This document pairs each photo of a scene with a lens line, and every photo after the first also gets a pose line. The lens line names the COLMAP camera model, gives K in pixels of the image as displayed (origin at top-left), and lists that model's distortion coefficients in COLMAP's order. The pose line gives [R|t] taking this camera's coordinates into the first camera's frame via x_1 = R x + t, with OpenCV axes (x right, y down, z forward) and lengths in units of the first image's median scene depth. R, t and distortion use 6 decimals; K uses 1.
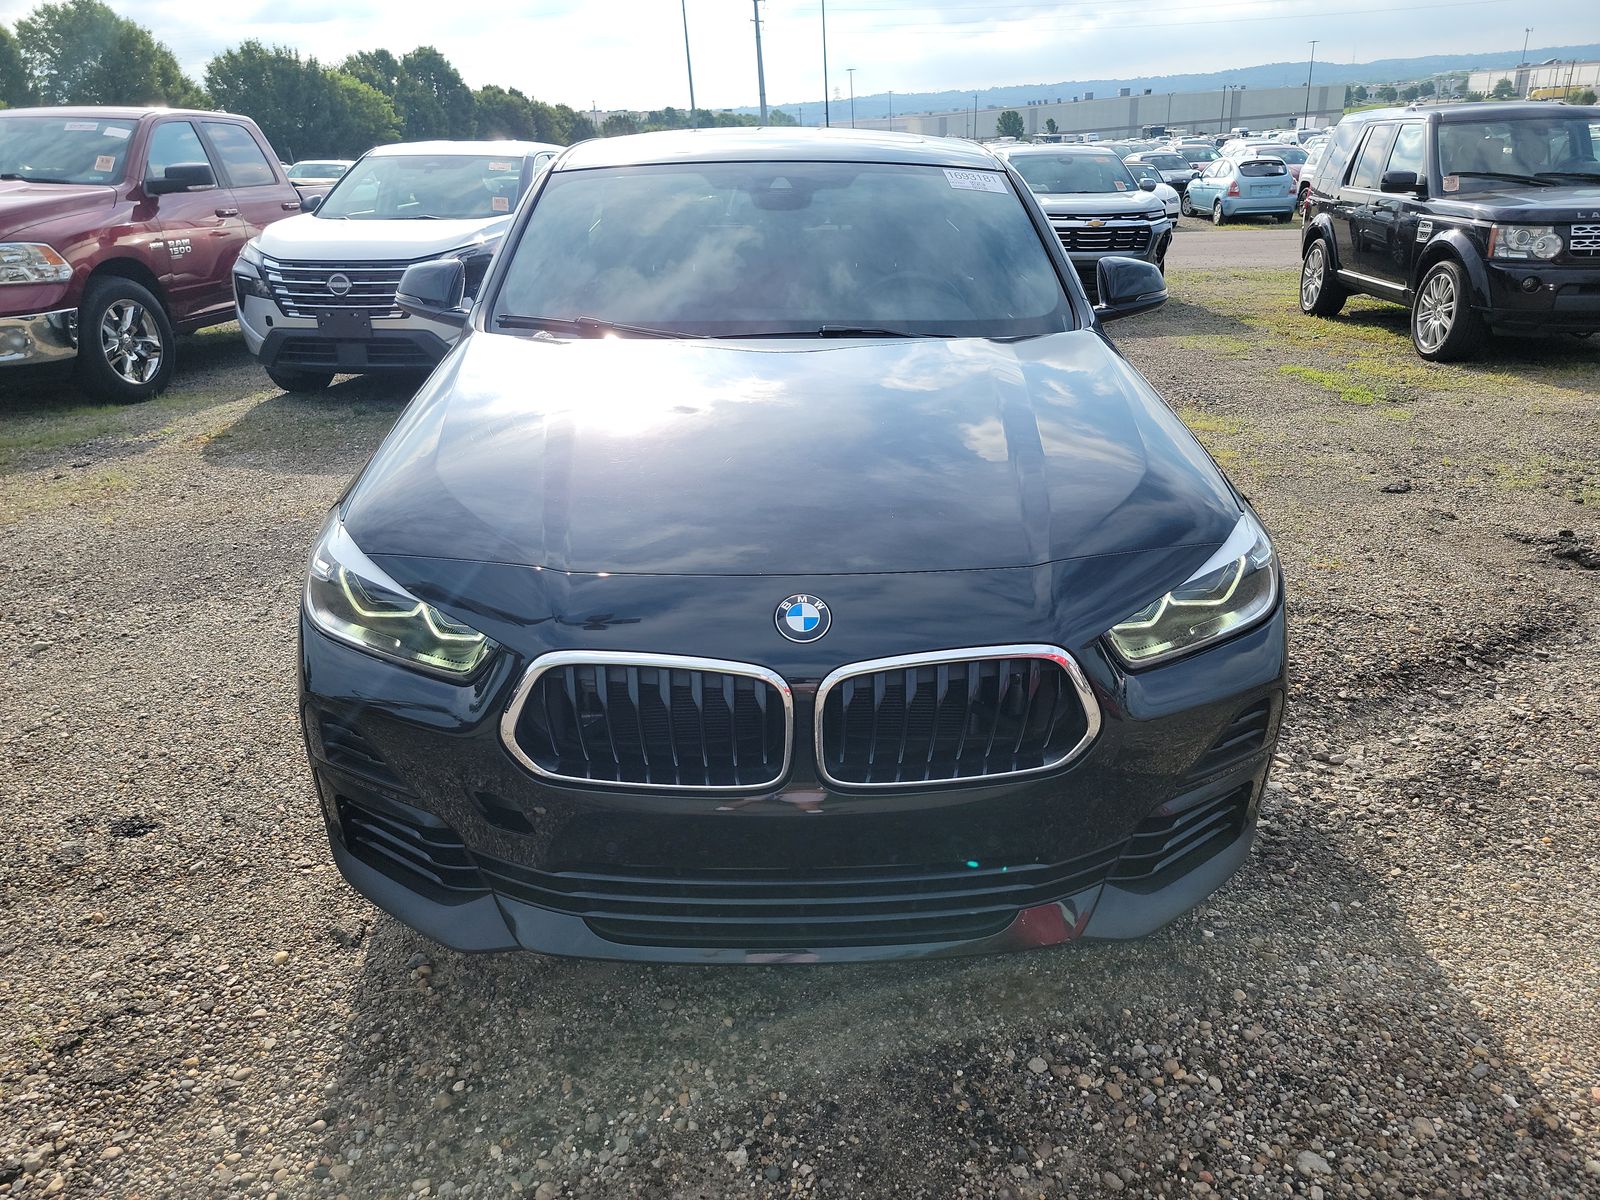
lens RADIAL K [[1125.7, 0, 800.0], [0, 1125.7, 600.0], [0, 0, 1]] dist [0.061598, -0.054900]
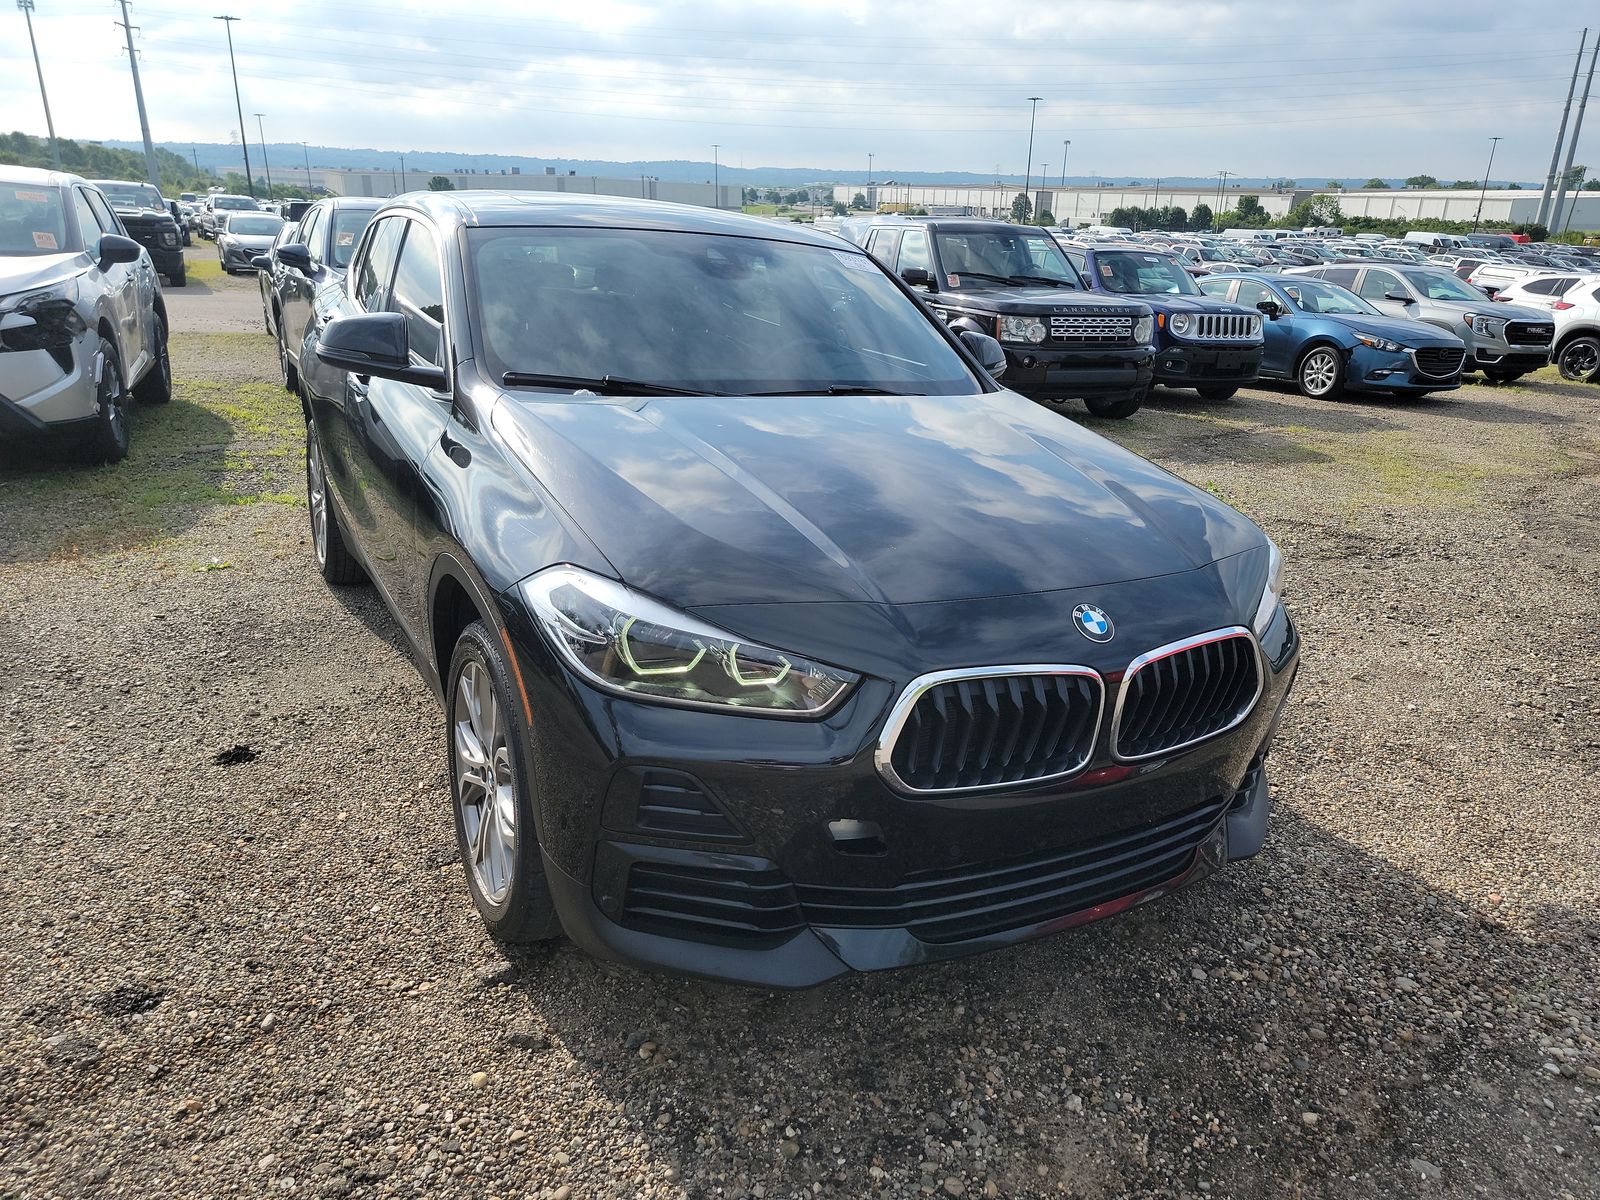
lens RADIAL K [[1125.9, 0, 820.5], [0, 1125.9, 584.3], [0, 0, 1]] dist [0.063149, -0.054988]
pose [[0.877024, -0.076383, 0.474336, -0.443458], [0.108617, 0.993243, -0.040884, -0.003895], [-0.468008, 0.087377, 0.879394, 0.042063]]
